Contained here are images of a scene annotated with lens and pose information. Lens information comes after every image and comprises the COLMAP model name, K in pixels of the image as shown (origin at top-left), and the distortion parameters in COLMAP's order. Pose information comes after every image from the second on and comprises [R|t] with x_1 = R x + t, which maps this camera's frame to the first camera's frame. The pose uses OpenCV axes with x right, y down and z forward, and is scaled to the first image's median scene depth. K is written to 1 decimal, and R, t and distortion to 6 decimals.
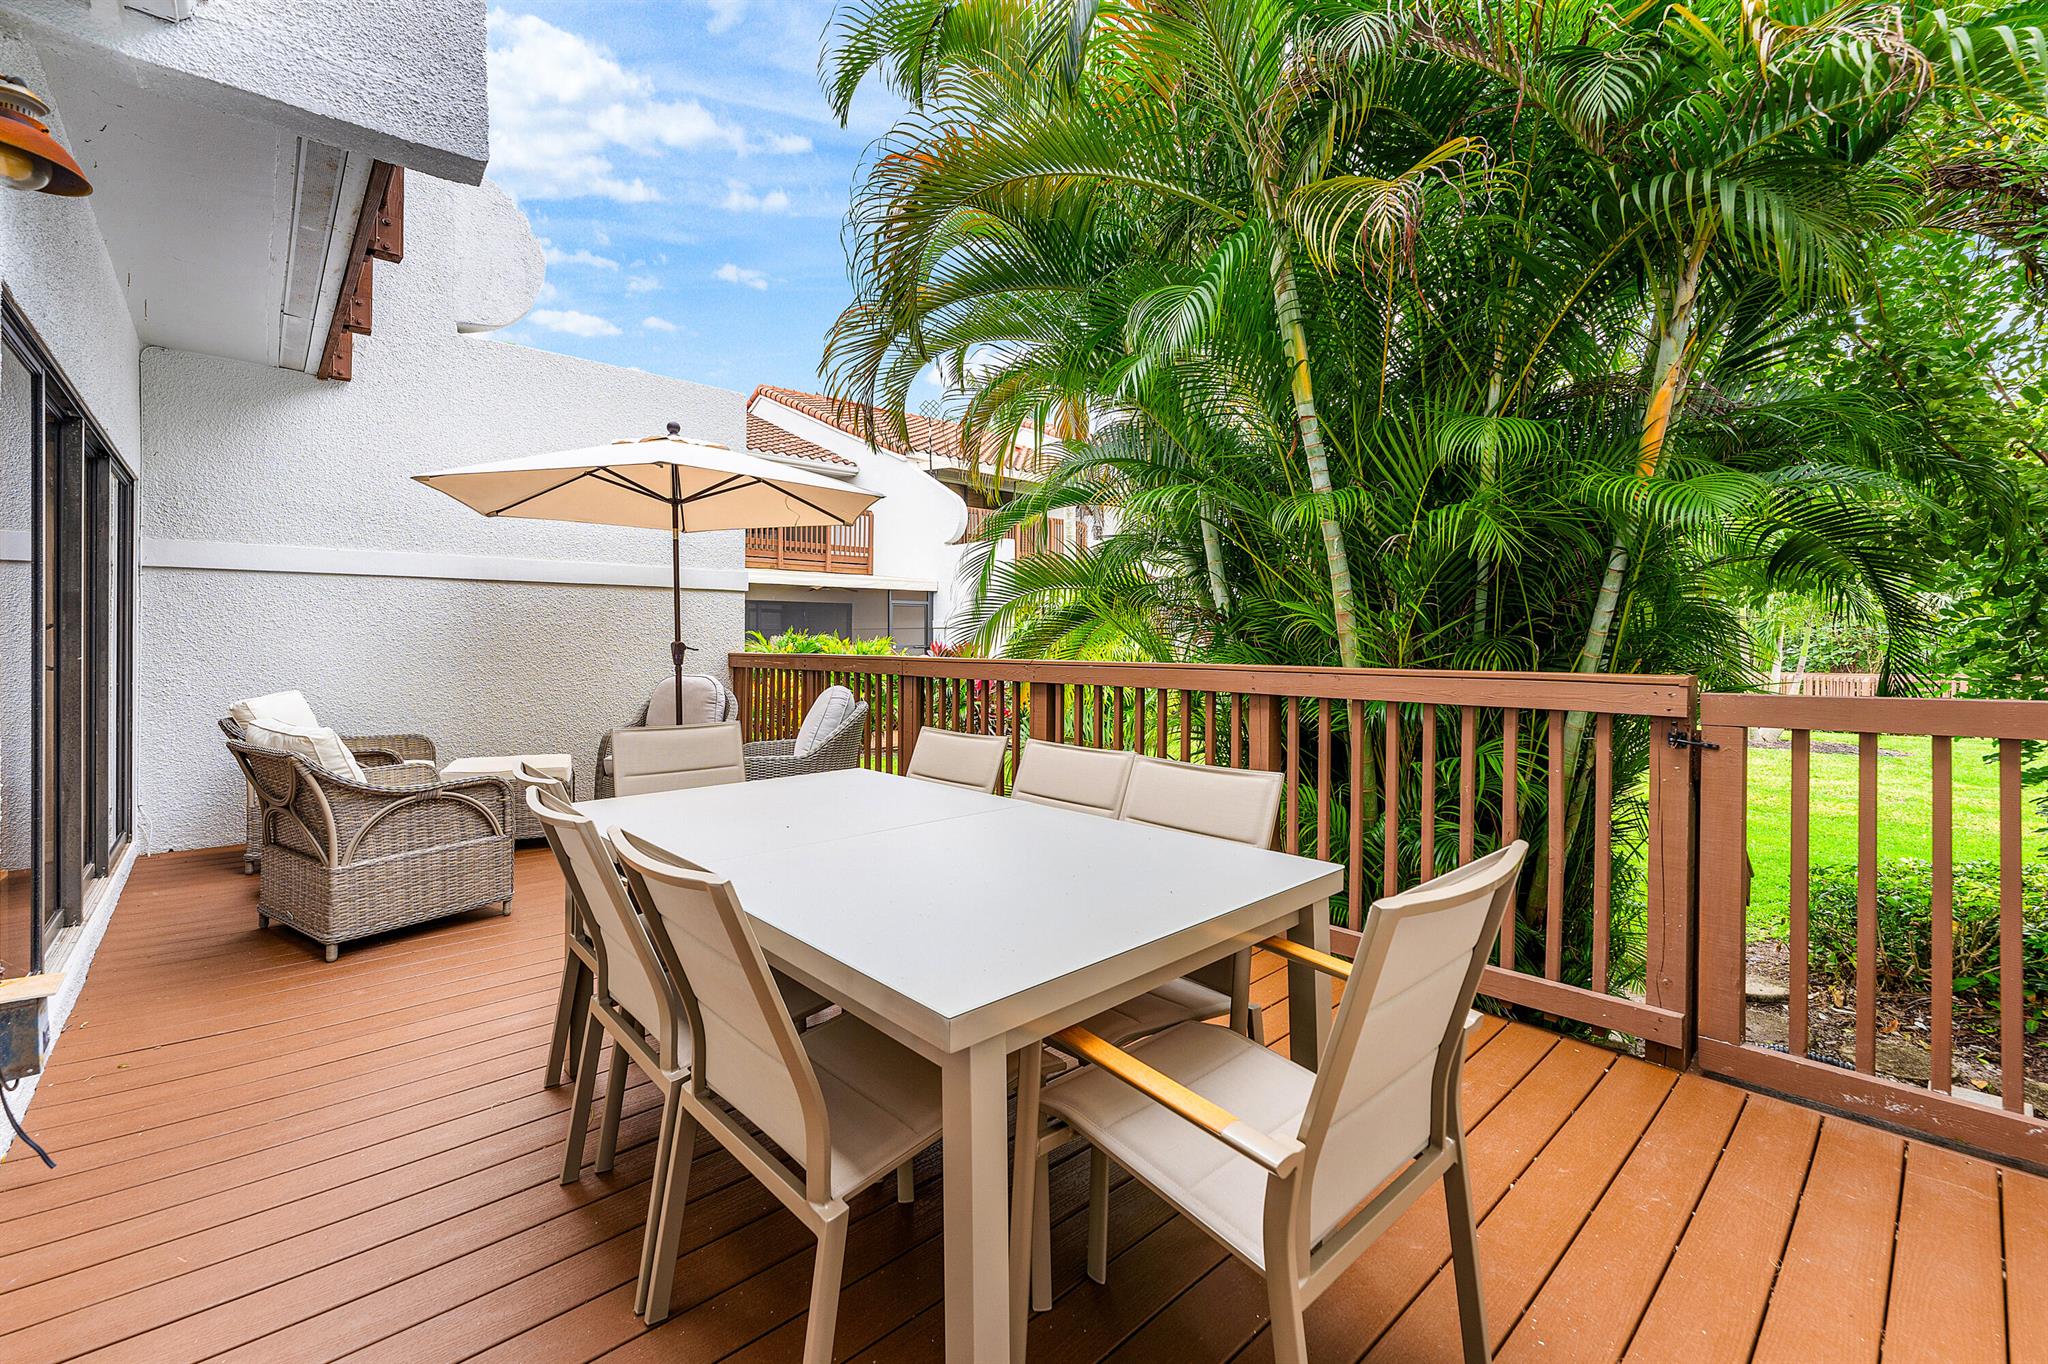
lens RADIAL K [[850.5, 0, 1018.3], [0, 850.5, 686.8], [0, 0, 1]] dist [-0.008645, 0.000352]
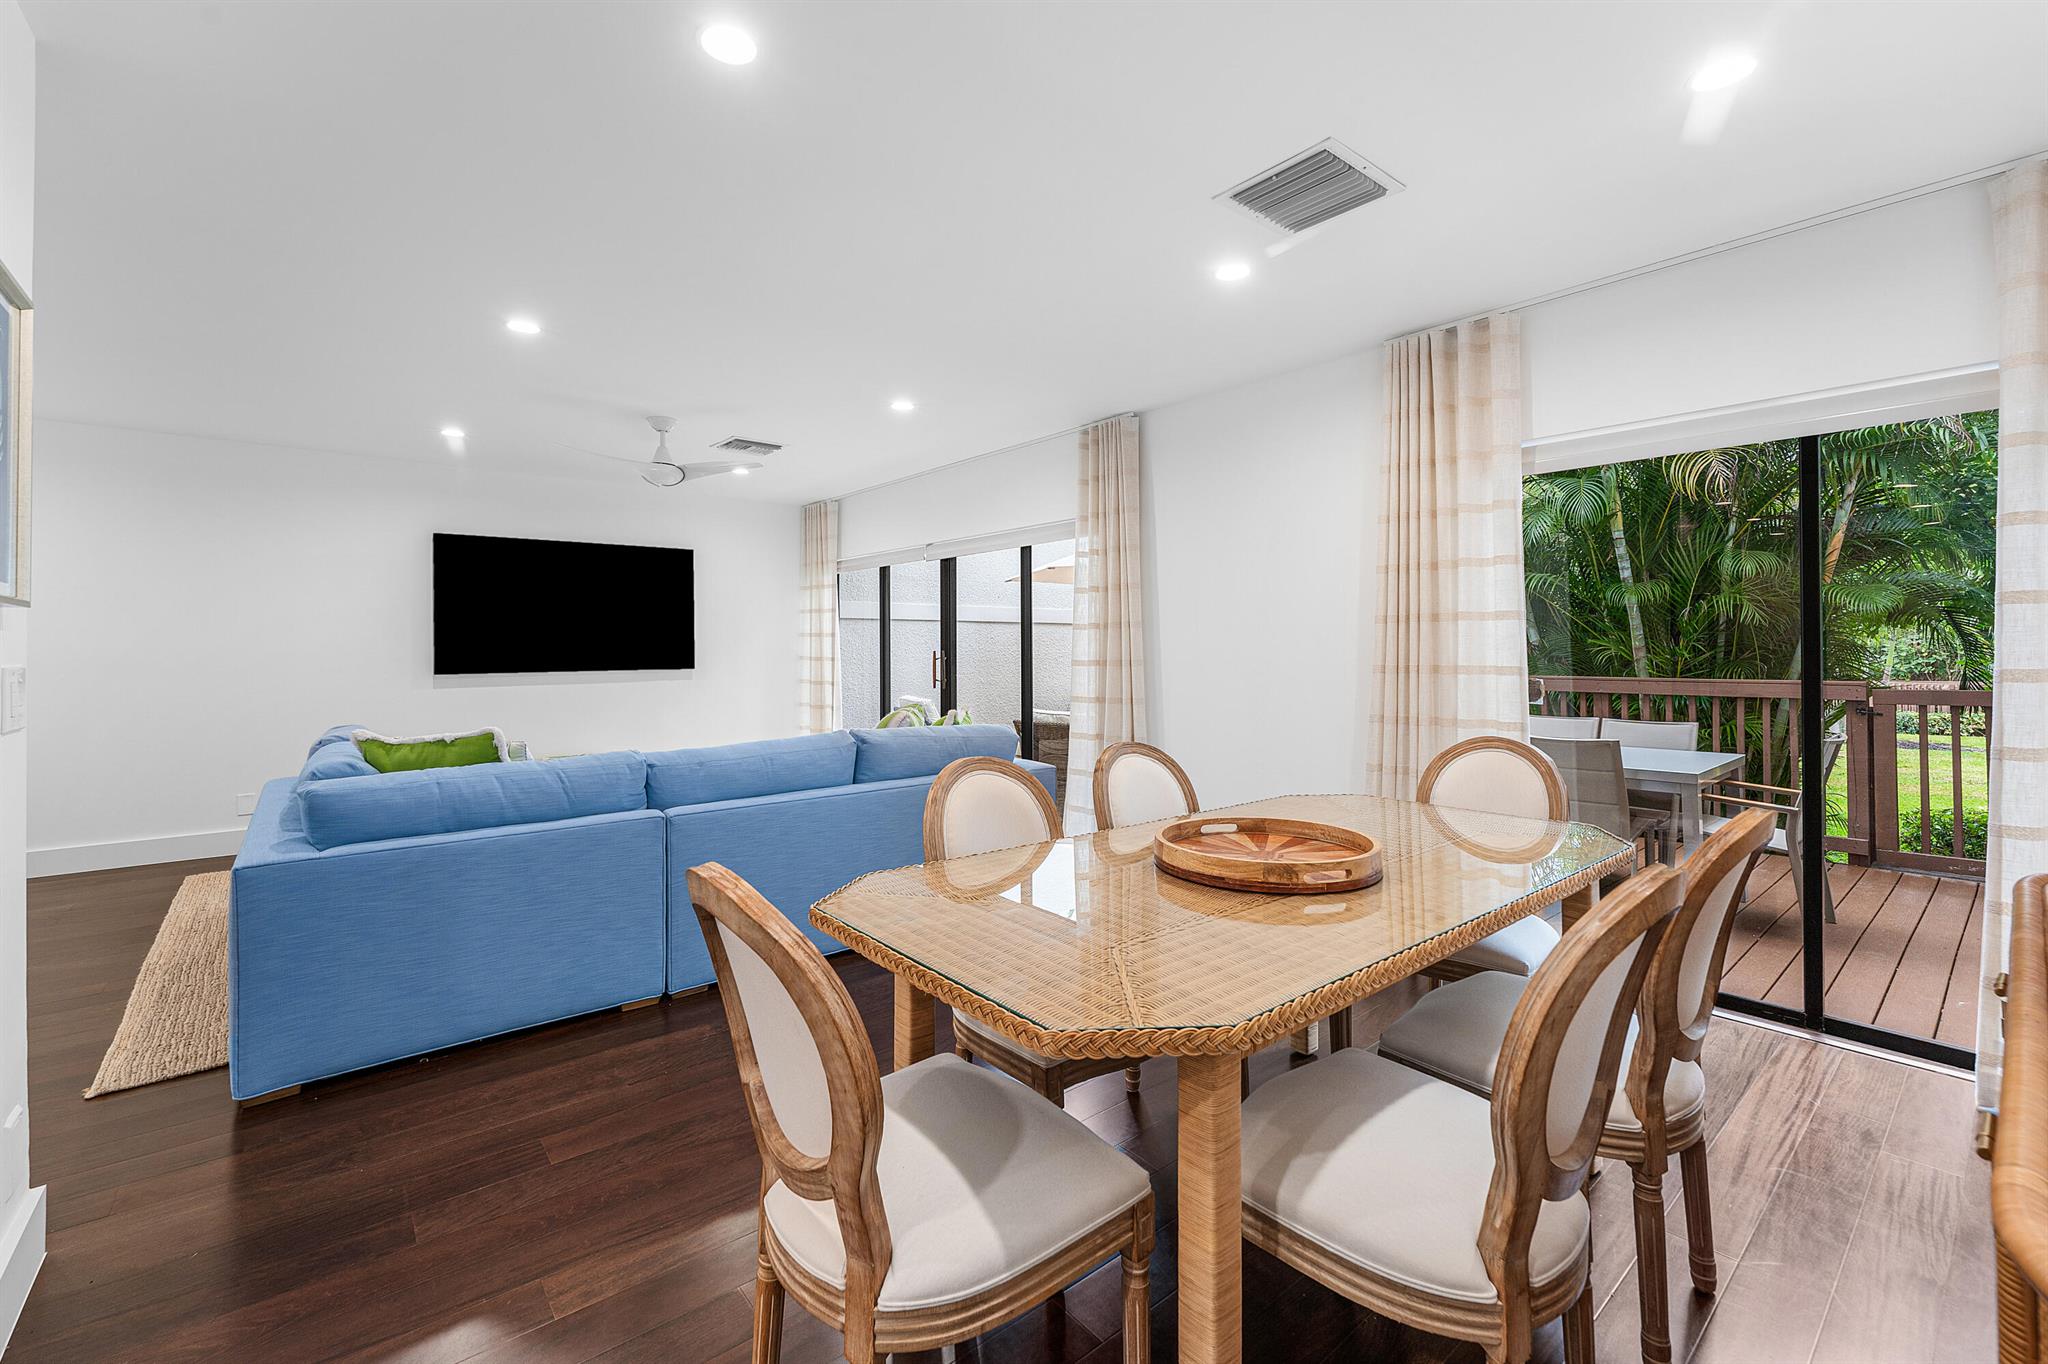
lens RADIAL K [[842.2, 0, 1021.3], [0, 842.2, 676.7], [0, 0, 1]] dist [-0.000501, 0.000215]
pose [[0.999075, -0.003632, -0.042841, -0.851358], [0.002552, 0.999678, -0.025233, 0.017294], [0.042919, 0.025100, 0.998763, -0.832286]]
